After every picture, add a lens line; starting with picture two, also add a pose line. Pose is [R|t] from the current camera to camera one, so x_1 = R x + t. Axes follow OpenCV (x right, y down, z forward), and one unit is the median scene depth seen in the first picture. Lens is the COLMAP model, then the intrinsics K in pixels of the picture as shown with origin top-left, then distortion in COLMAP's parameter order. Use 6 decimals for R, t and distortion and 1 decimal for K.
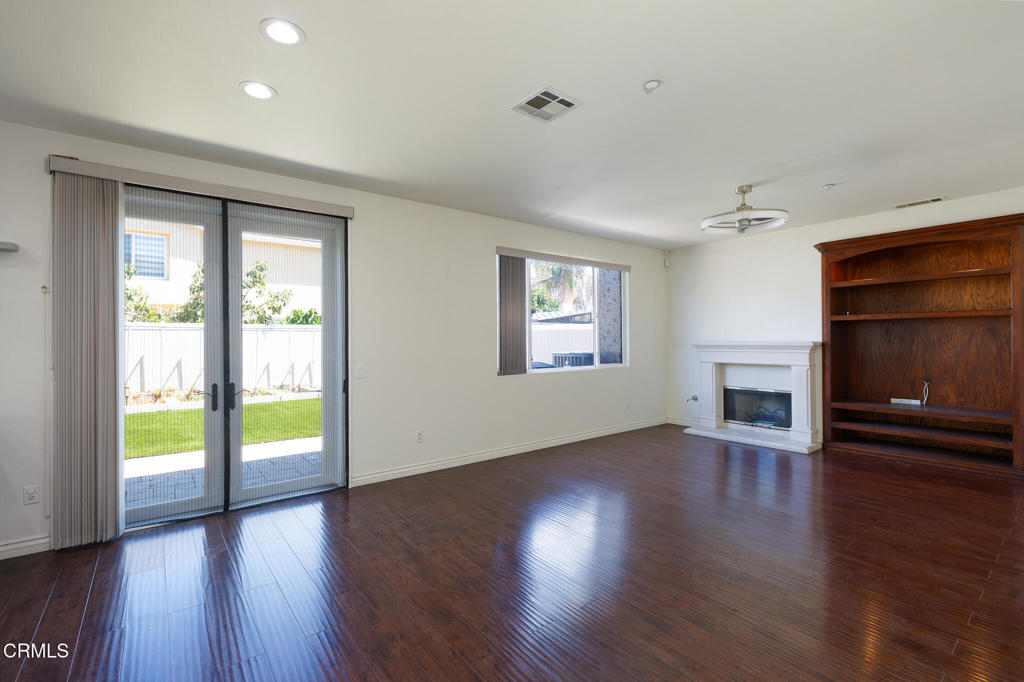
lens RADIAL K [[470.8, 0, 514.2], [0, 470.8, 351.9], [0, 0, 1]] dist [0.001239, 0.000108]
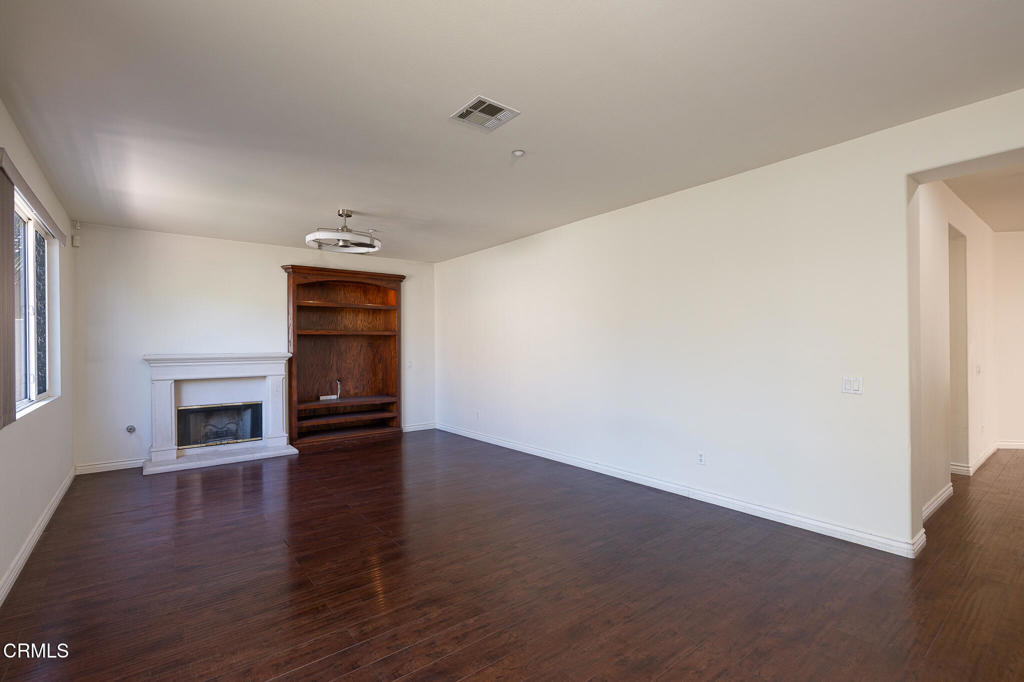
lens RADIAL K [[470.8, 0, 514.2], [0, 470.8, 351.9], [0, 0, 1]] dist [0.001239, 0.000108]
pose [[-0.025738, -0.002994, 0.999664, -0.490583], [0.037576, 0.999286, 0.003961, -0.007462], [-0.998962, 0.037665, -0.025607, 0.504103]]
